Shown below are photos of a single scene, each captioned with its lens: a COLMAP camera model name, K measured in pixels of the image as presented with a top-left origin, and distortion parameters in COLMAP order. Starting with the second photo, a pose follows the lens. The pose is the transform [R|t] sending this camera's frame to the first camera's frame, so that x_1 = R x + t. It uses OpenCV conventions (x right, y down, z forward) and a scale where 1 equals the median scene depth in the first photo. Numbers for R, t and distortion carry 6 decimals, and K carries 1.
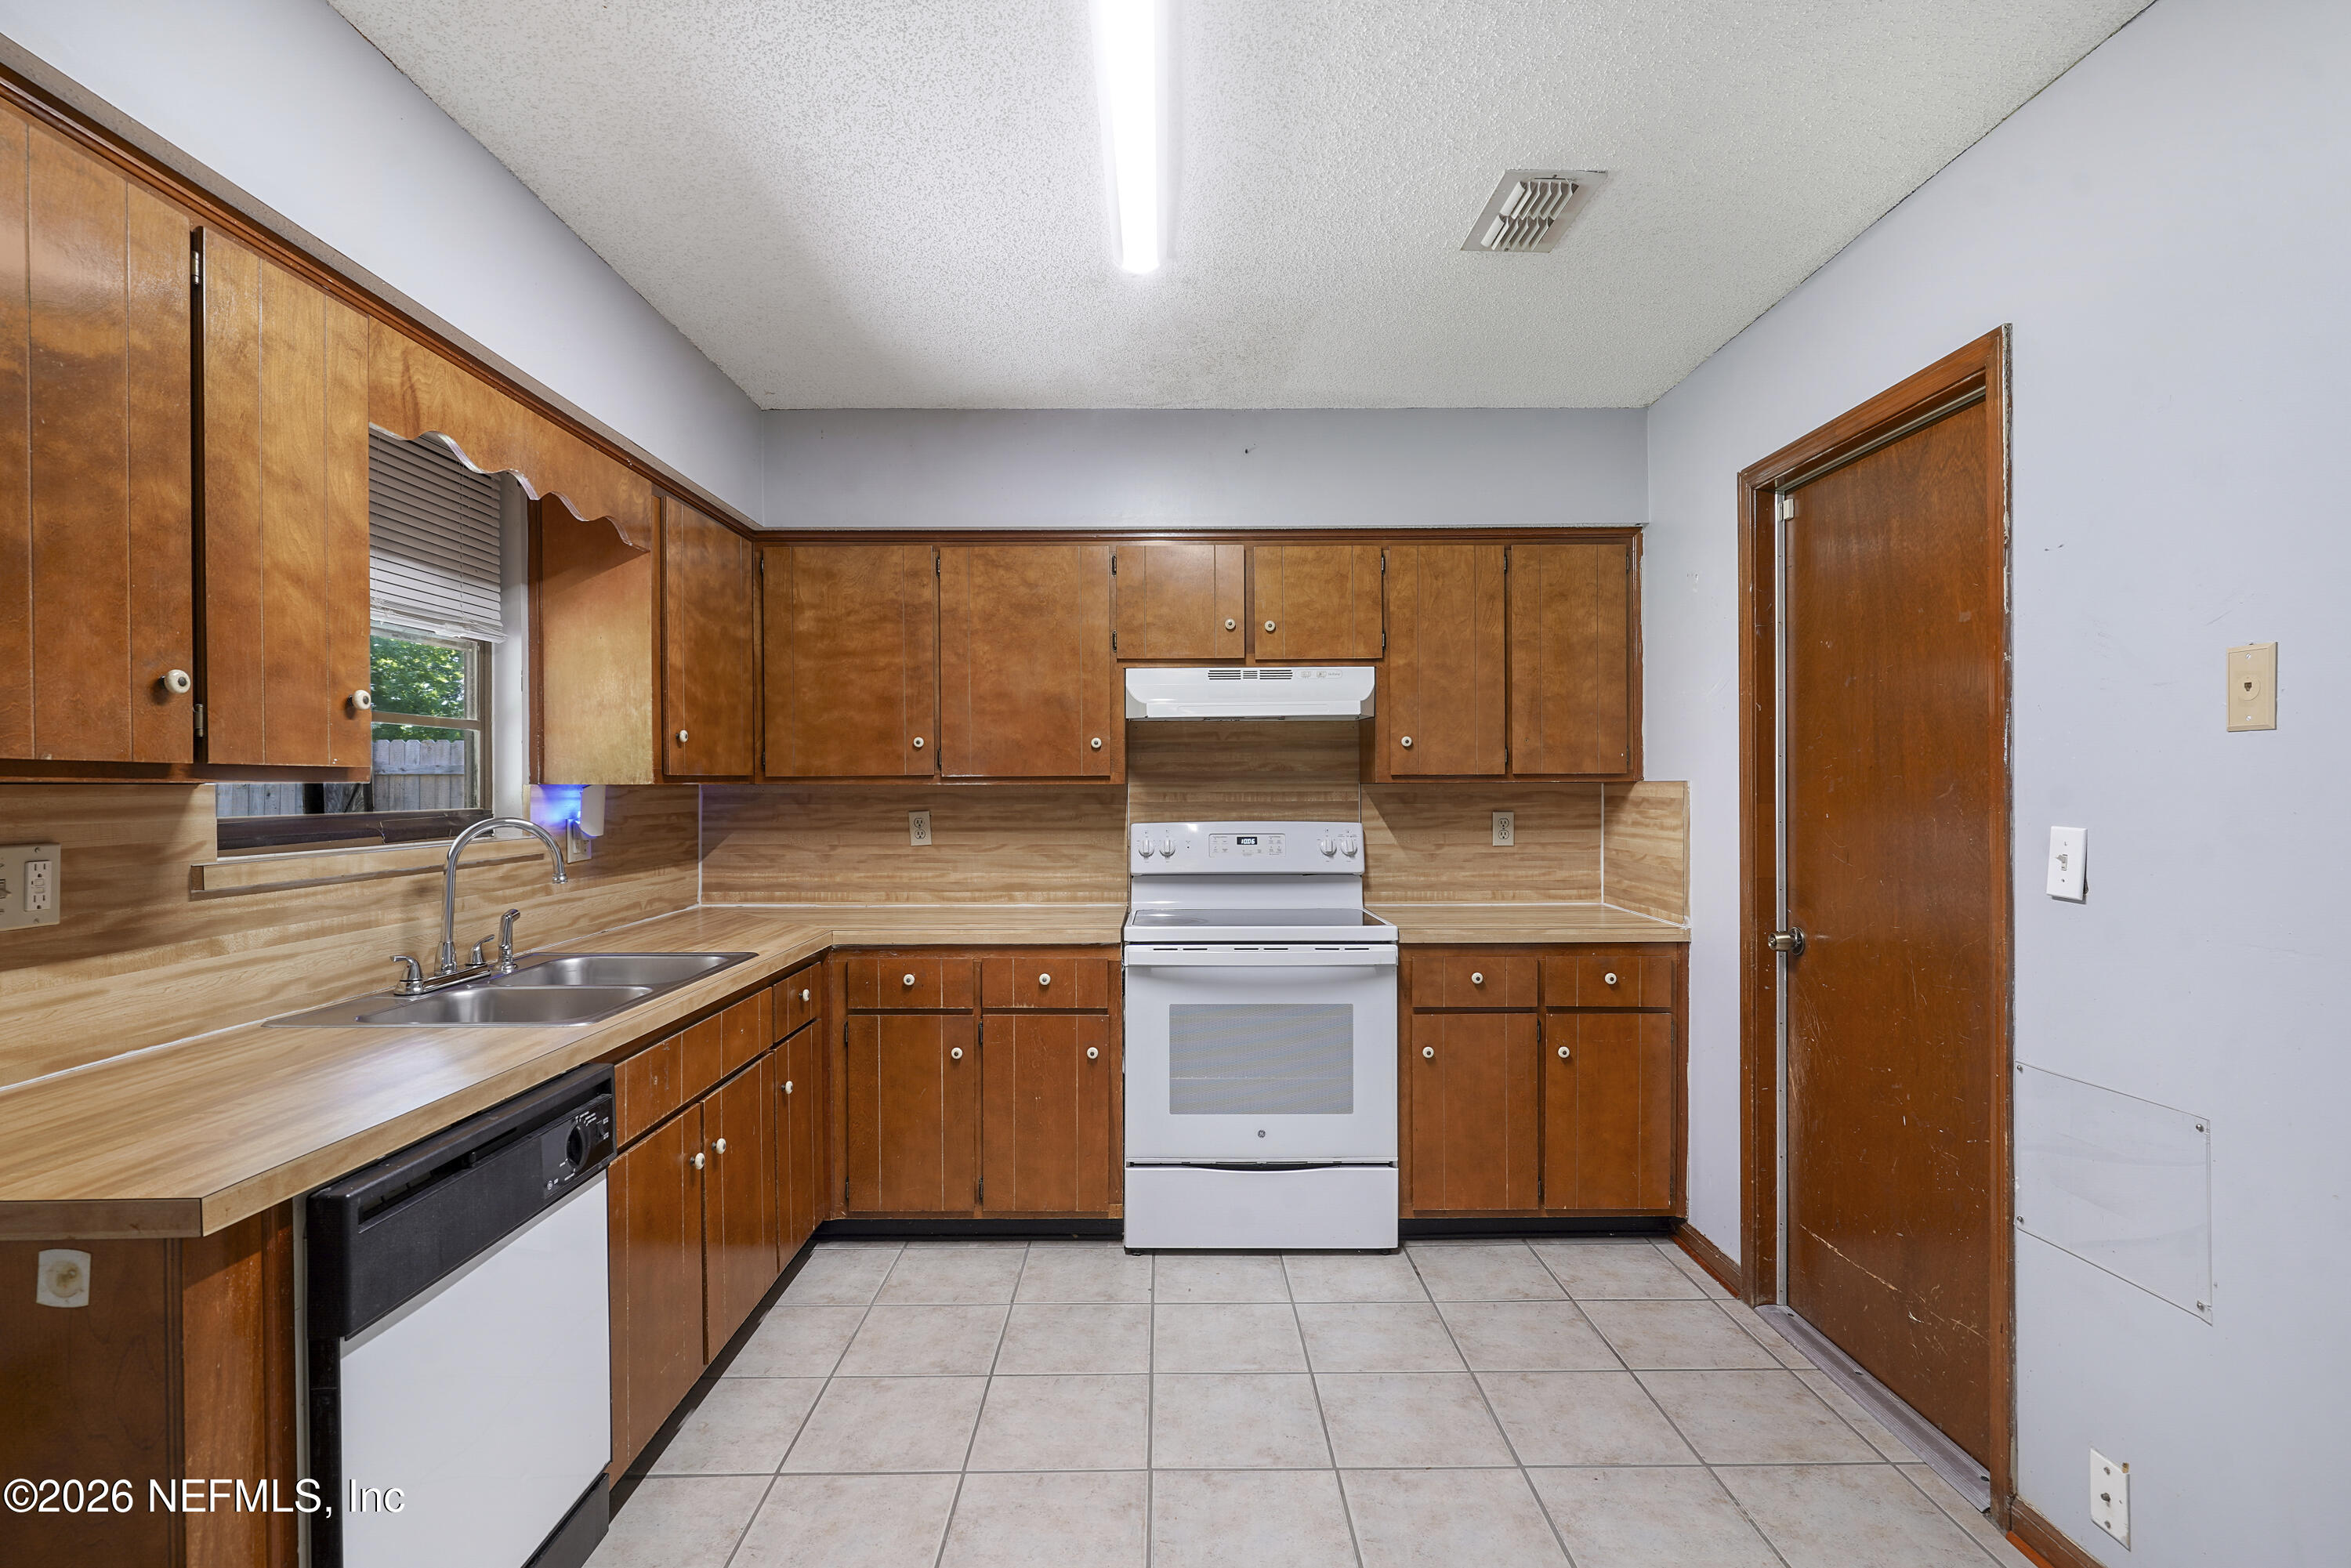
lens RADIAL K [[1147.4, 0, 1175.0], [0, 1147.4, 783.6], [0, 0, 1]] dist [-0.009231, 0.002499]
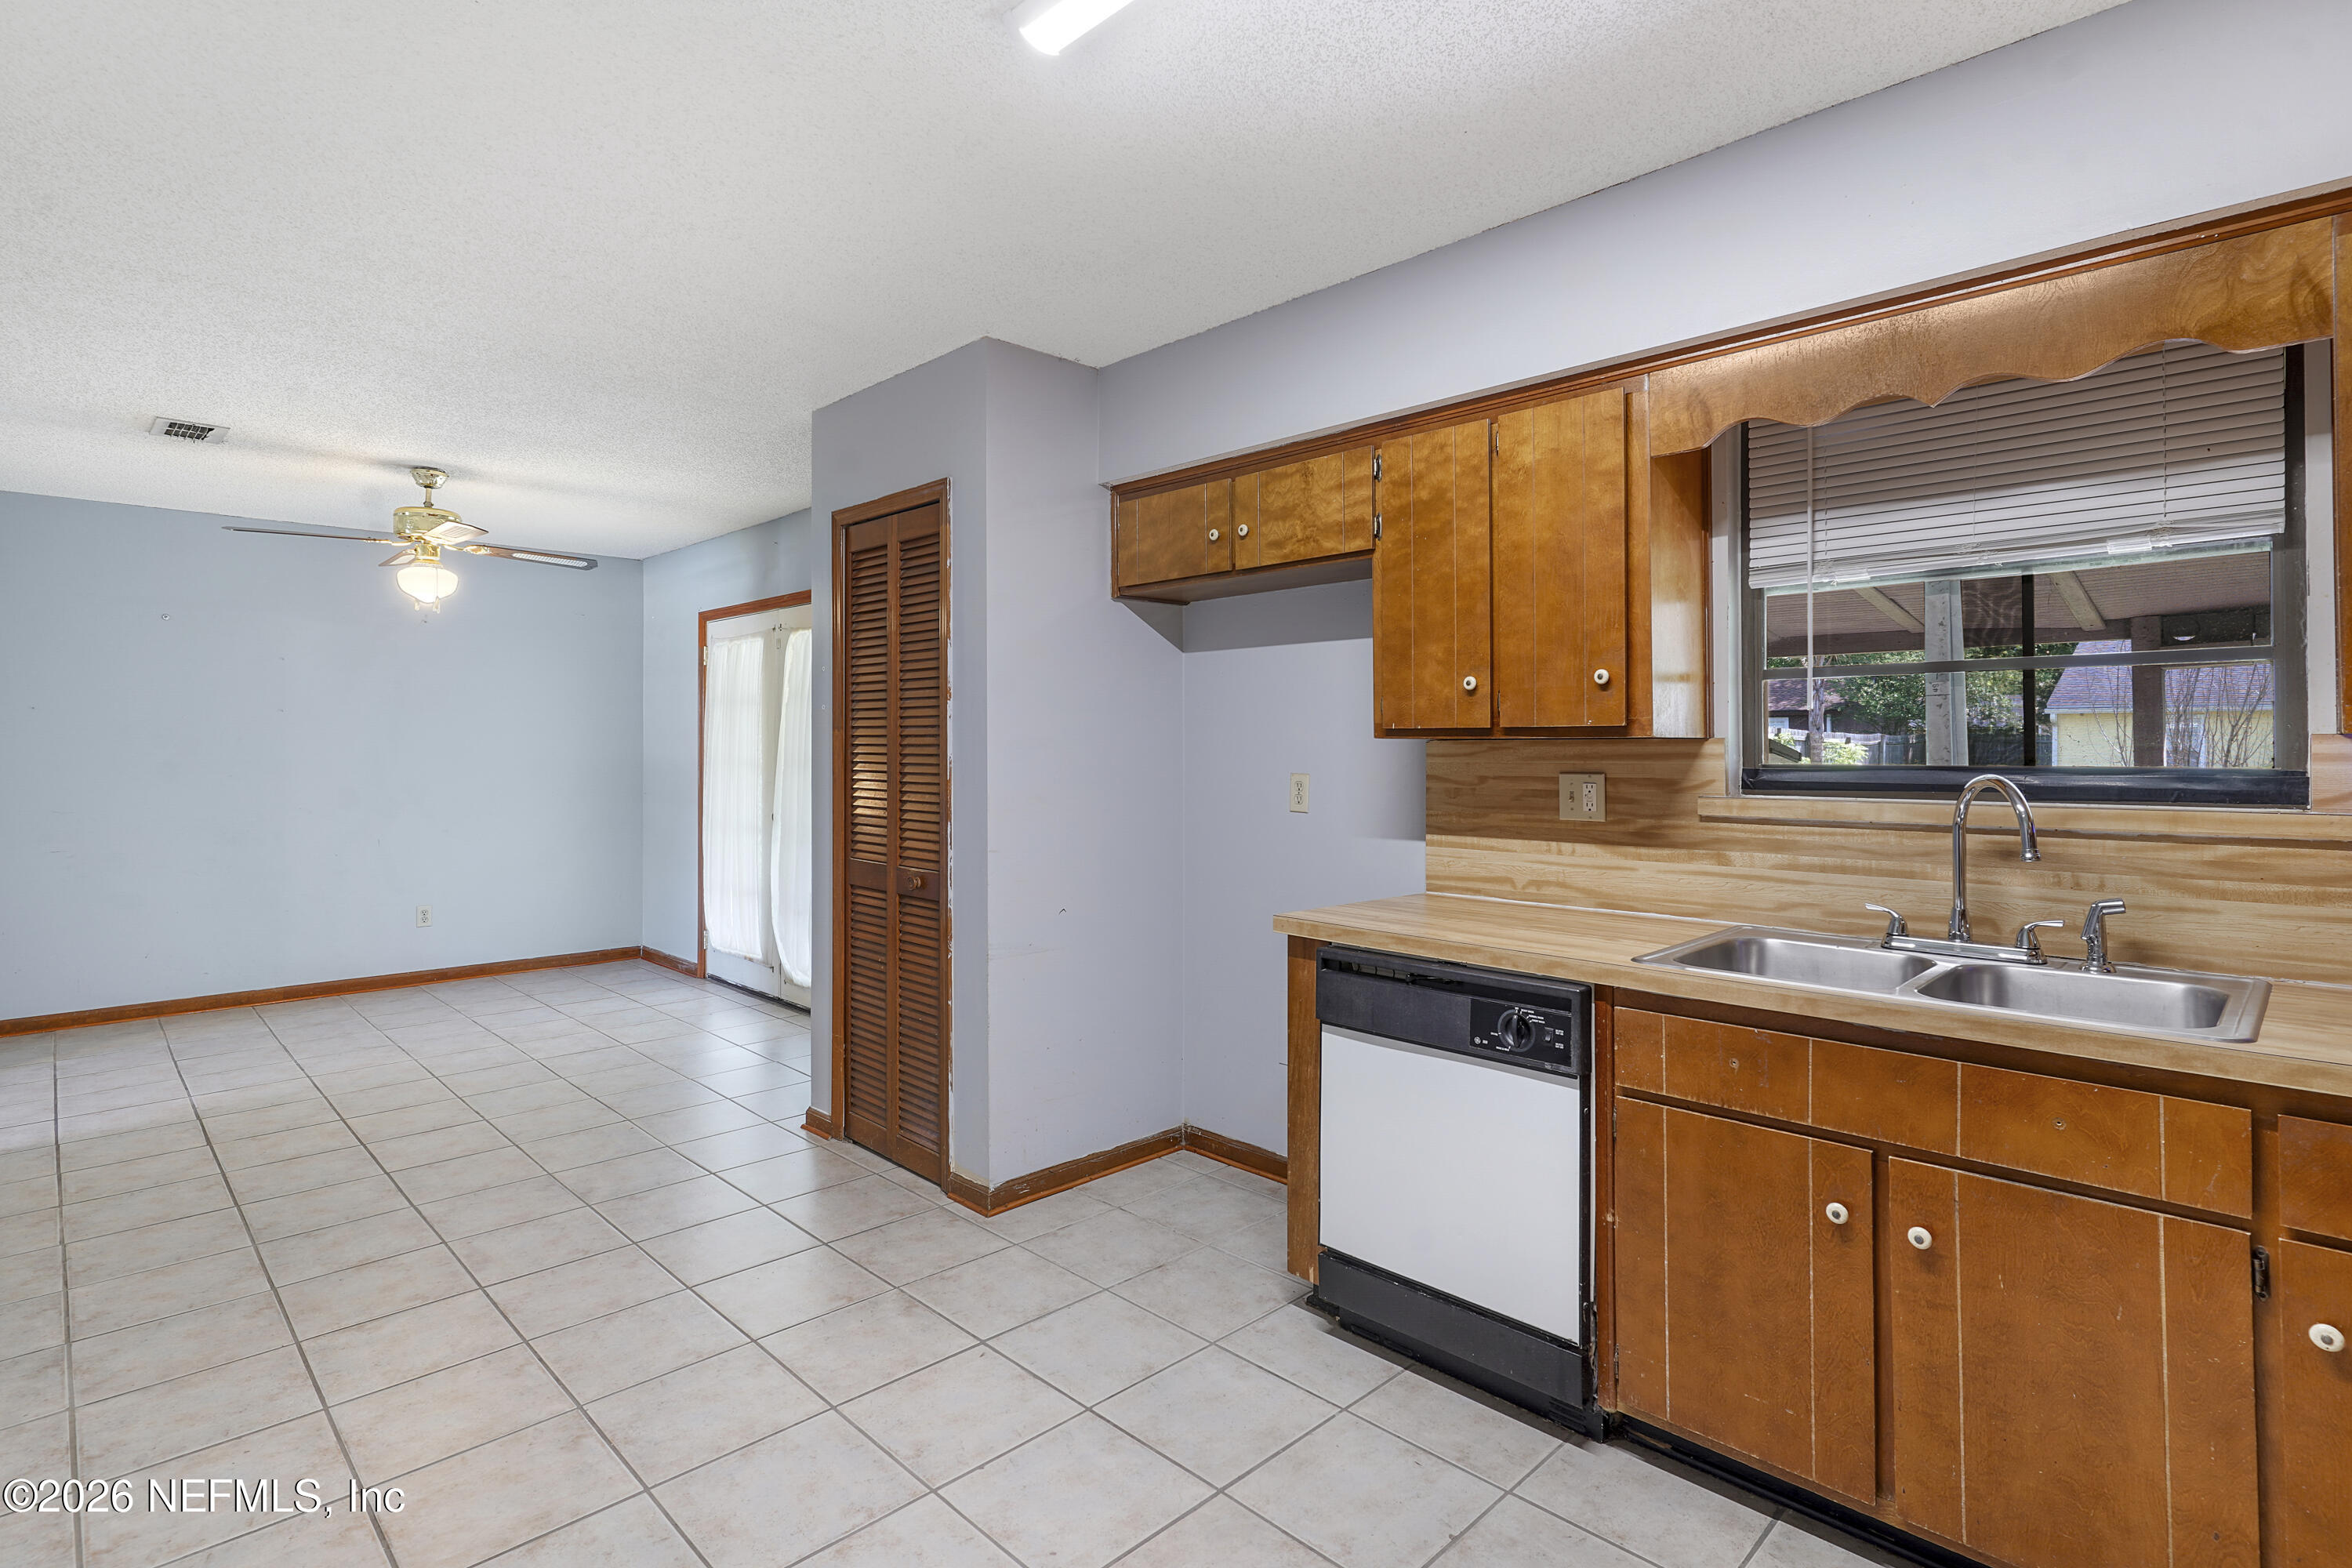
lens RADIAL K [[1148.0, 0, 1164.5], [0, 1148.0, 762.6], [0, 0, 1]] dist [-0.009231, 0.002499]
pose [[-0.721848, 0.017538, -0.691829, 0.582345], [0.007288, 0.999816, 0.017742, 0.000856], [0.692013, 0.007765, -0.721843, 1.560701]]
